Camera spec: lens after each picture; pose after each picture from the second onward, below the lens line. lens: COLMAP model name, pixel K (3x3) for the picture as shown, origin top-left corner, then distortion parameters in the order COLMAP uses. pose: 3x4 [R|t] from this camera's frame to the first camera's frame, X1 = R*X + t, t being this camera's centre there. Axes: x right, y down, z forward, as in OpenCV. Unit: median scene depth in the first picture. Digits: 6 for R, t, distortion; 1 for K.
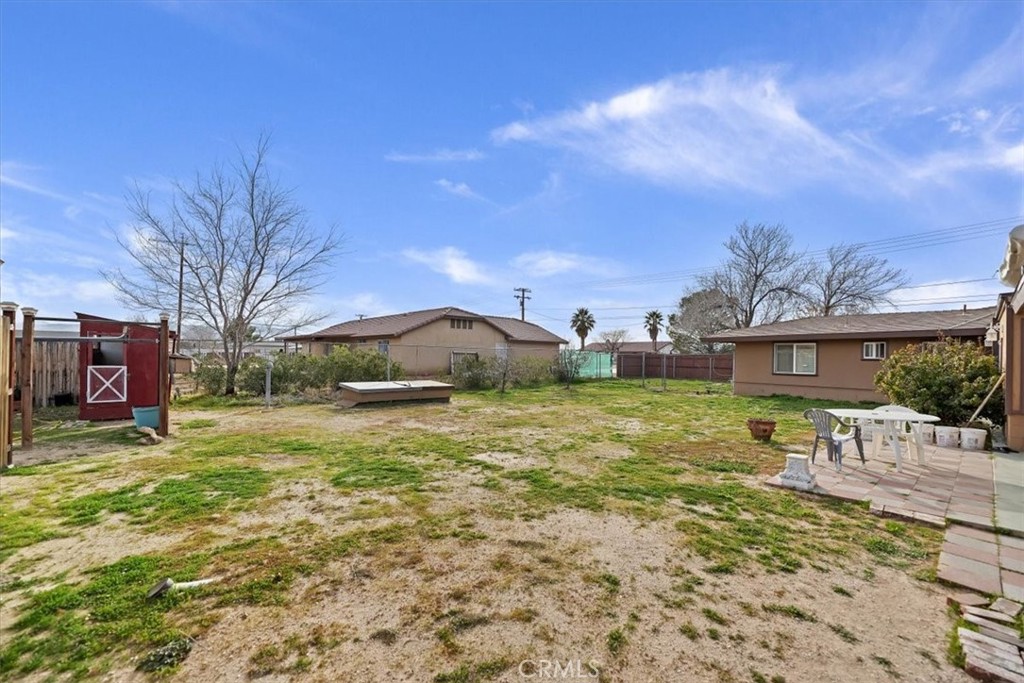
lens RADIAL K [[414.8, 0, 520.2], [0, 414.8, 344.2], [0, 0, 1]] dist [0.000194, 0.000121]
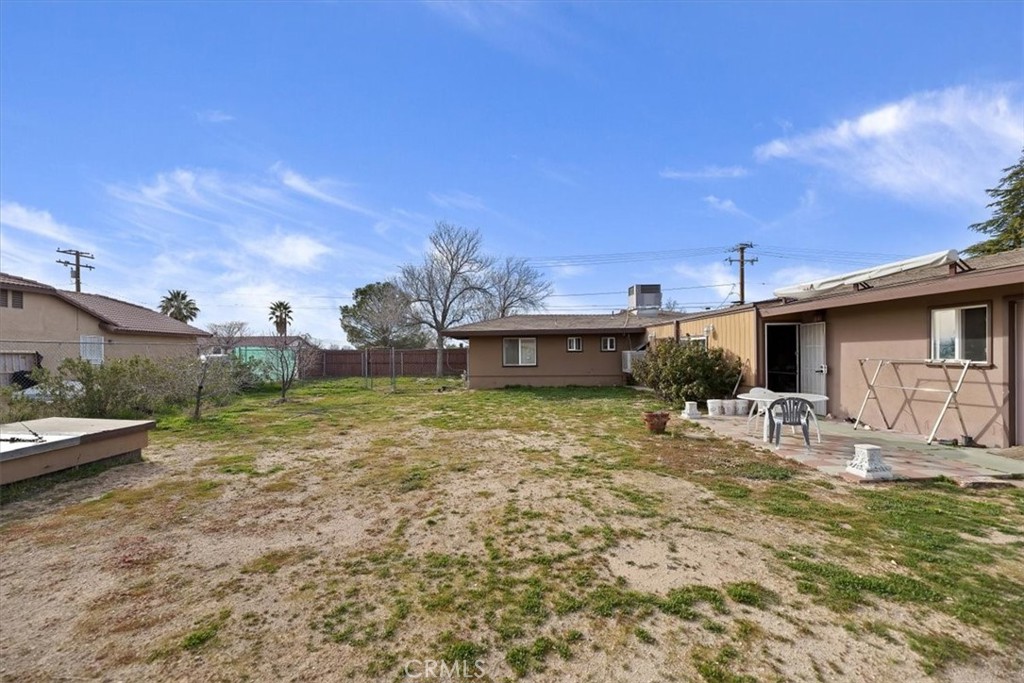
lens RADIAL K [[414.8, 0, 520.2], [0, 414.8, 344.2], [0, 0, 1]] dist [0.000194, 0.000121]
pose [[0.648109, -0.004274, 0.761536, -0.185915], [-0.004587, 0.999944, 0.009517, 0.004181], [-0.761534, -0.009661, 0.648053, 0.283672]]
